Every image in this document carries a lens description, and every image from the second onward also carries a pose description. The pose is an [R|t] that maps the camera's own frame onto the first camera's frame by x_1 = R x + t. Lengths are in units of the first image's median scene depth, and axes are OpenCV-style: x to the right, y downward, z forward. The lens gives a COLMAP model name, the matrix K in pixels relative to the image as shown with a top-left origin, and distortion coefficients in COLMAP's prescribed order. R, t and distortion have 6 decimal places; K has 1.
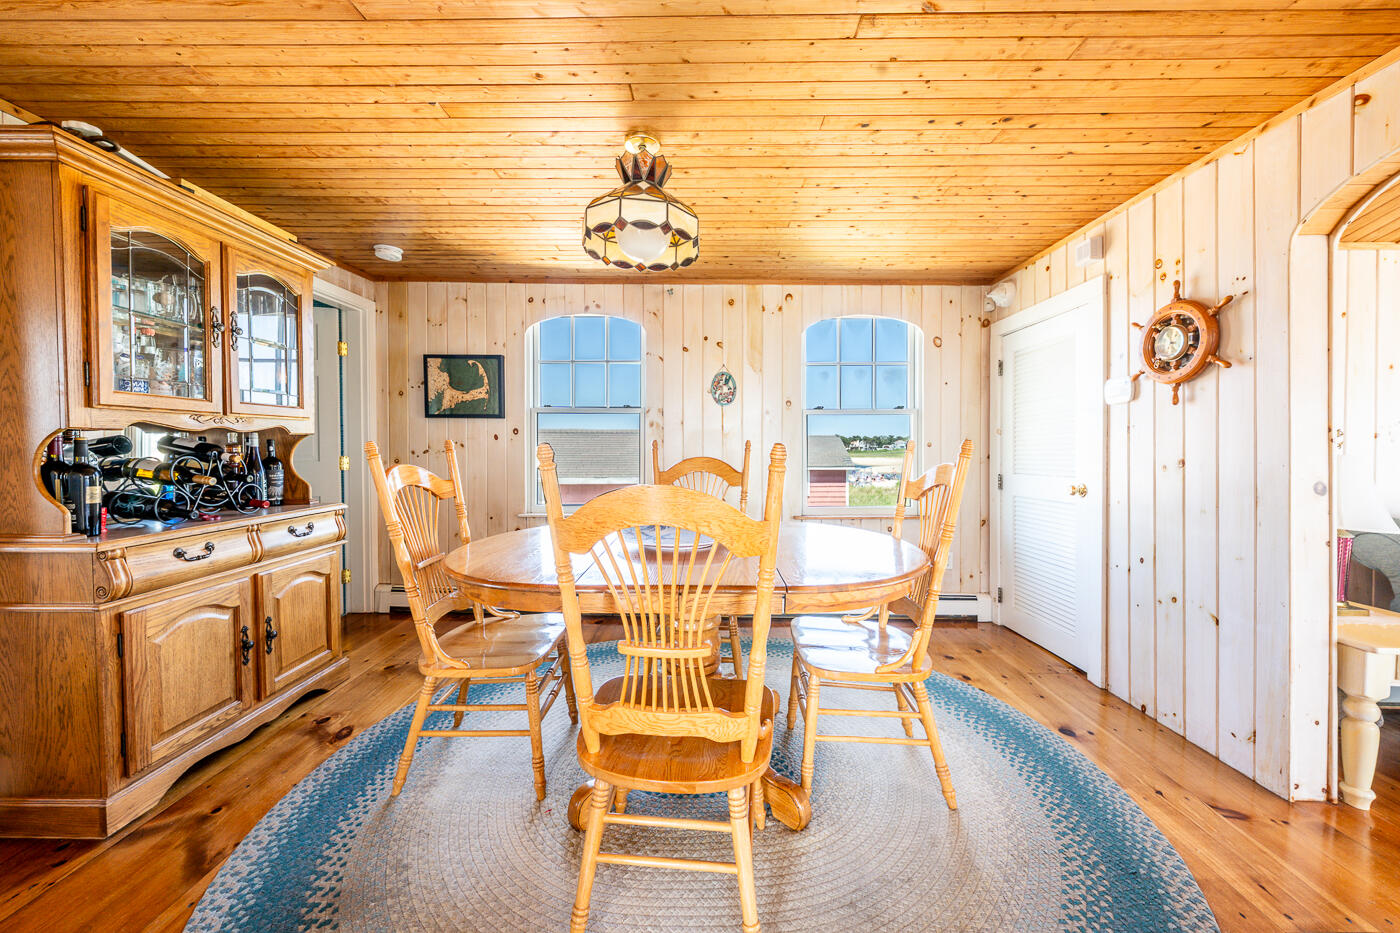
lens RADIAL K [[570.3, 0, 708.2], [0, 570.3, 465.9], [0, 0, 1]] dist [-0.004889, 0.000735]
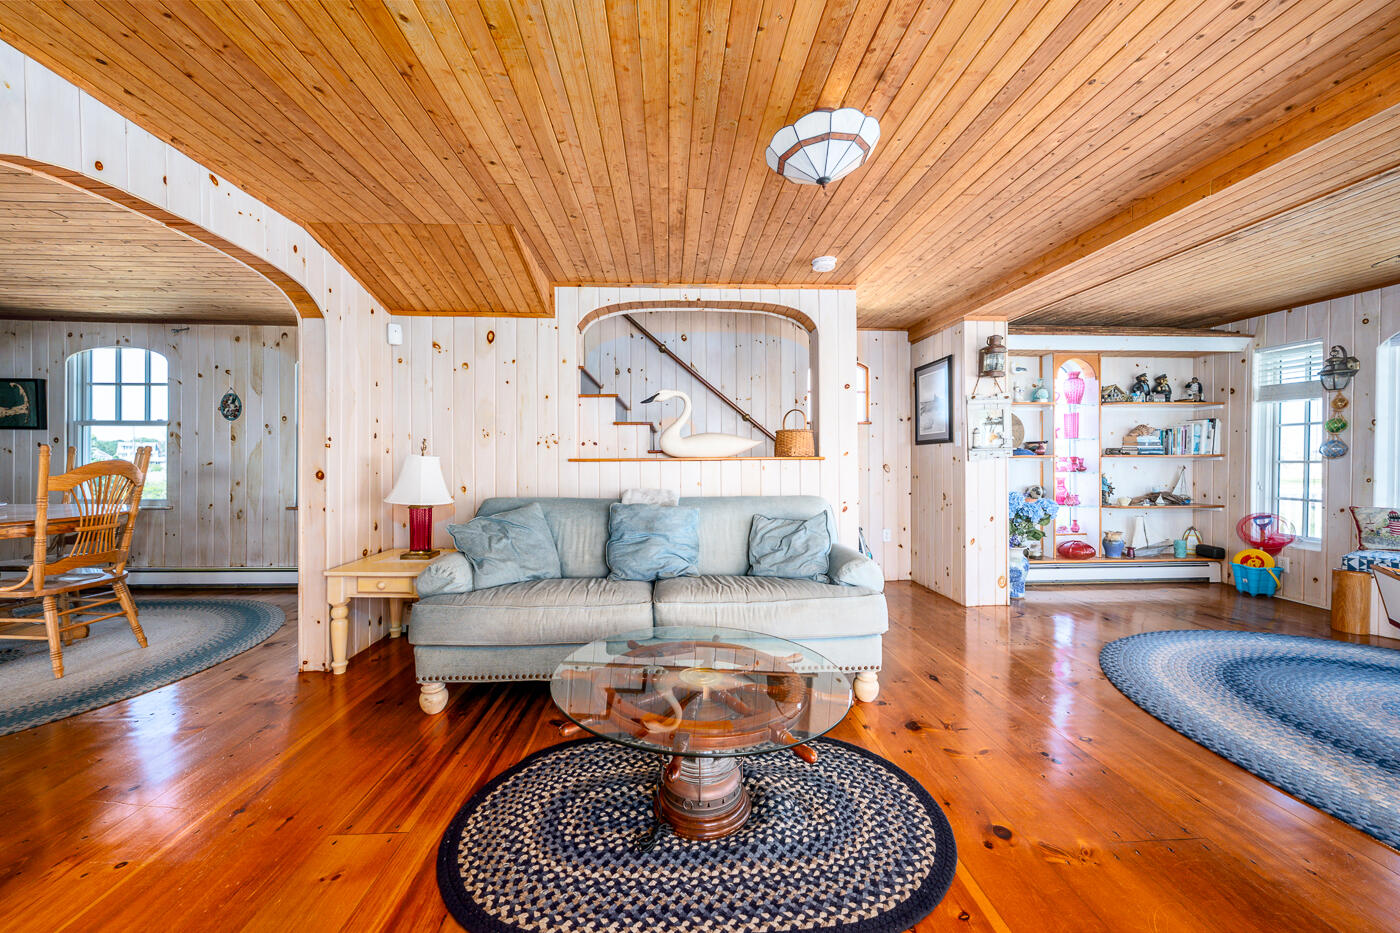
lens RADIAL K [[570.3, 0, 710.7], [0, 570.3, 460.5], [0, 0, 1]] dist [-0.004889, 0.000735]
pose [[0.996865, -0.001893, 0.079099, 0.993397], [0.003344, 0.999828, -0.018217, 0.011428], [-0.079051, 0.018424, 0.996700, -0.345380]]
